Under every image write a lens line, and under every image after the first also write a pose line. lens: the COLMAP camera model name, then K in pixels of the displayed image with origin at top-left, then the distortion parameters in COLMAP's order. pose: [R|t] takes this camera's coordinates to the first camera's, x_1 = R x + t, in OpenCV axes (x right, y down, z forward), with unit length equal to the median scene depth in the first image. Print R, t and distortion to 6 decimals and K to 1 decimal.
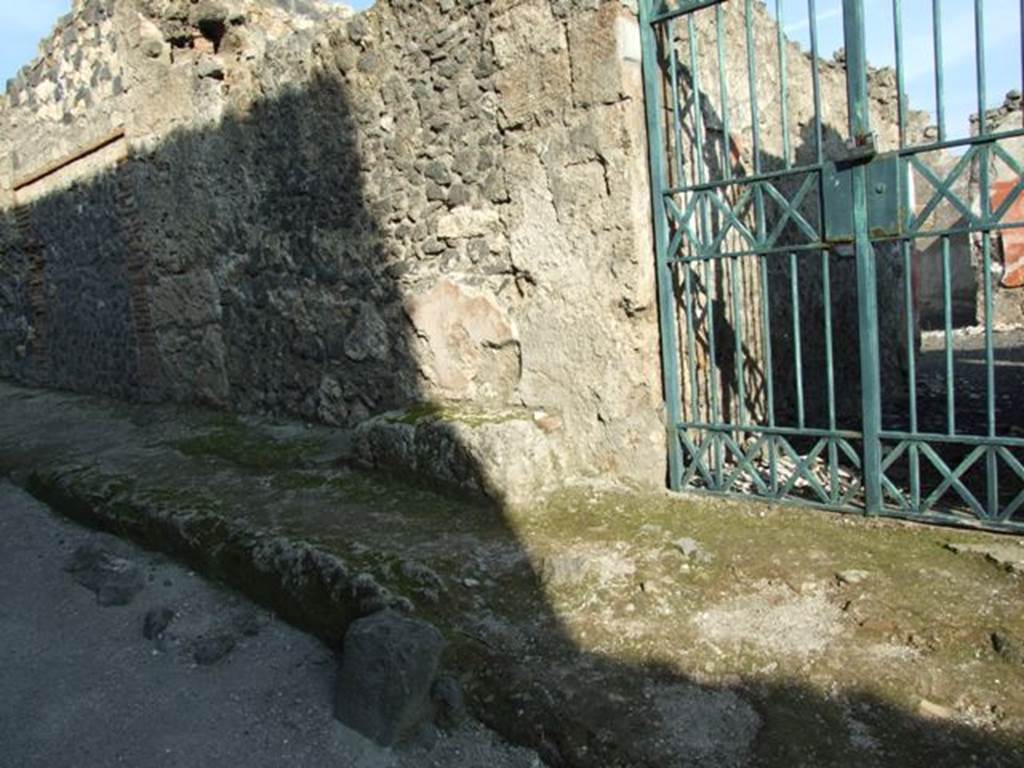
lens RADIAL K [[826.3, 0, 512.0], [0, 826.3, 384.0], [0, 0, 1]] dist [-0.058541, 0.060431]
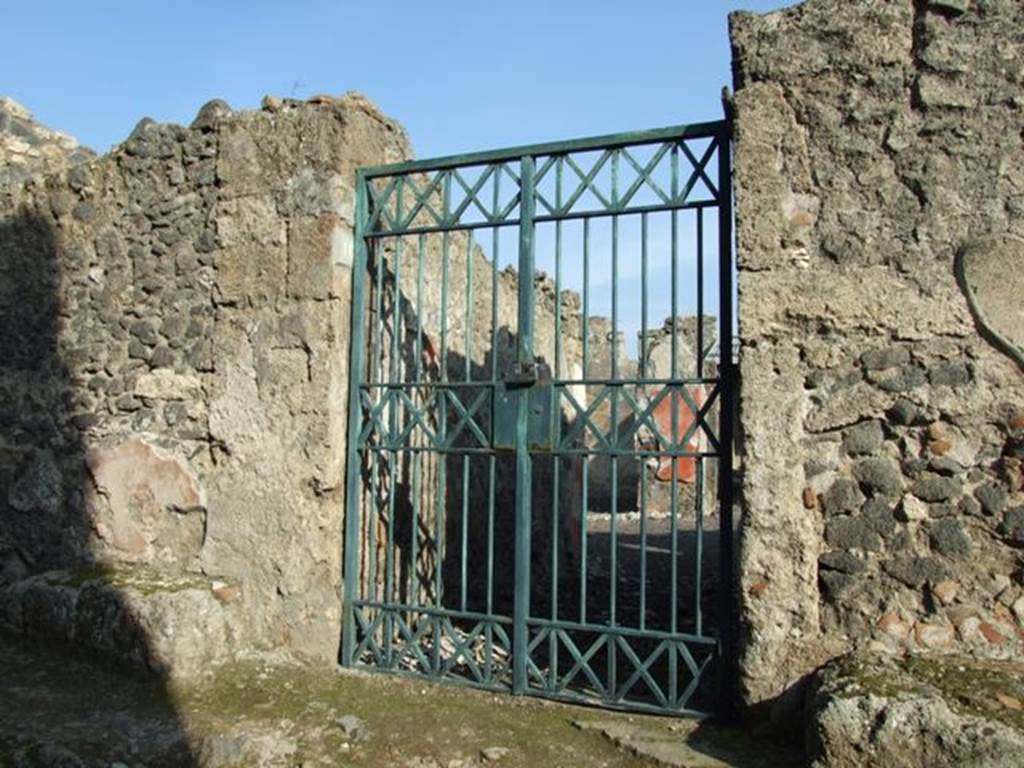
lens RADIAL K [[826.3, 0, 512.0], [0, 826.3, 384.0], [0, 0, 1]] dist [-0.058541, 0.060431]
pose [[0.934668, 0.122587, 0.333719, 0.005164], [-0.057780, 0.978571, -0.197637, -0.026102], [-0.350796, 0.165443, 0.921722, -0.081286]]
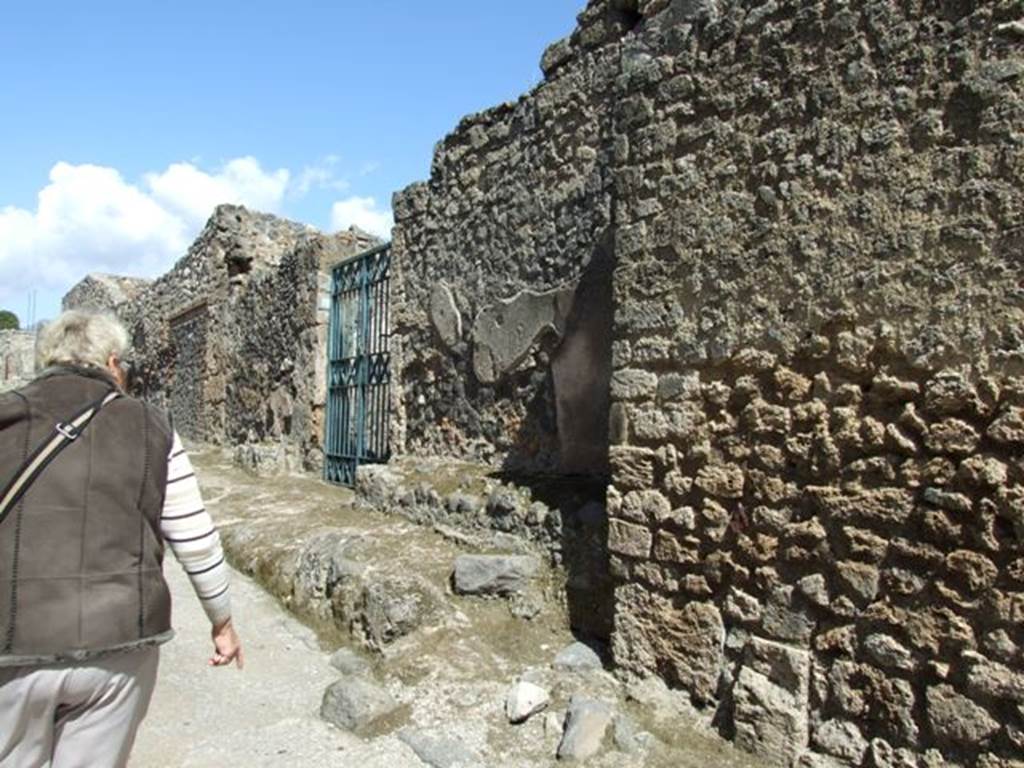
lens RADIAL K [[826.3, 0, 512.0], [0, 826.3, 384.0], [0, 0, 1]] dist [-0.058541, 0.060431]
pose [[0.968001, 0.082958, -0.236839, 1.227069], [-0.115762, 0.984978, -0.128128, 0.088863], [0.222652, 0.151445, 0.963063, -1.198680]]
